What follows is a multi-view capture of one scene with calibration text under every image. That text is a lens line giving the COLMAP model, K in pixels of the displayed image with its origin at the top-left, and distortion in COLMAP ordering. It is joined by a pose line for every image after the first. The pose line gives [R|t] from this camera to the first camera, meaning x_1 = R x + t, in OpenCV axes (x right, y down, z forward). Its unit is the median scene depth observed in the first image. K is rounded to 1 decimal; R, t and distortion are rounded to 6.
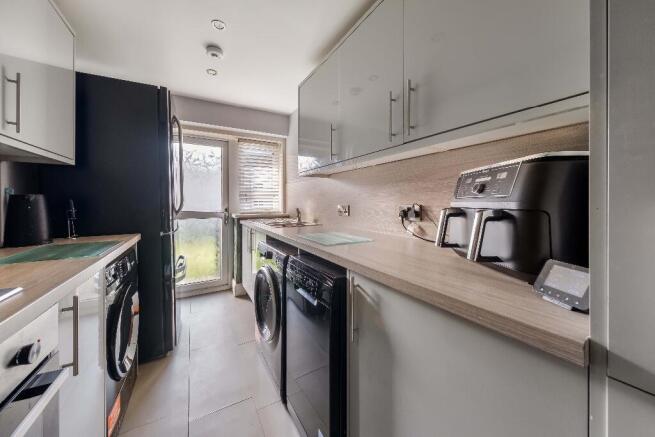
lens RADIAL K [[226.7, 0, 325.6], [0, 226.7, 203.4], [0, 0, 1]] dist [-0.000466, -0.000062]
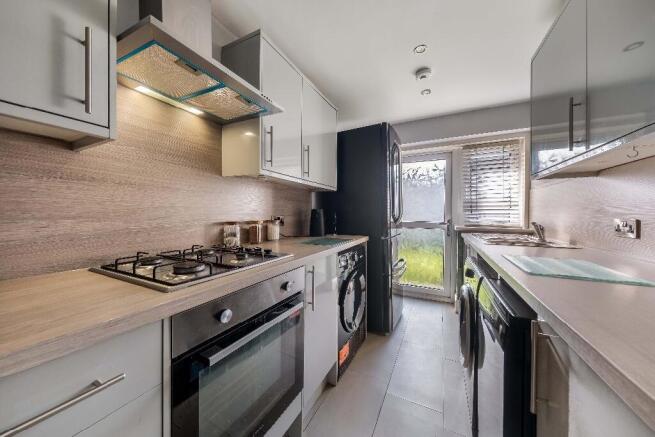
lens RADIAL K [[222.7, 0, 330.5], [0, 222.7, 214.2], [0, 0, 1]] dist [-0.001010, -0.000022]
pose [[0.552904, 0.007196, -0.833214, 0.127707], [-0.010855, 0.999940, 0.001433, 0.001556], [0.833174, 0.008253, 0.552949, 0.046460]]
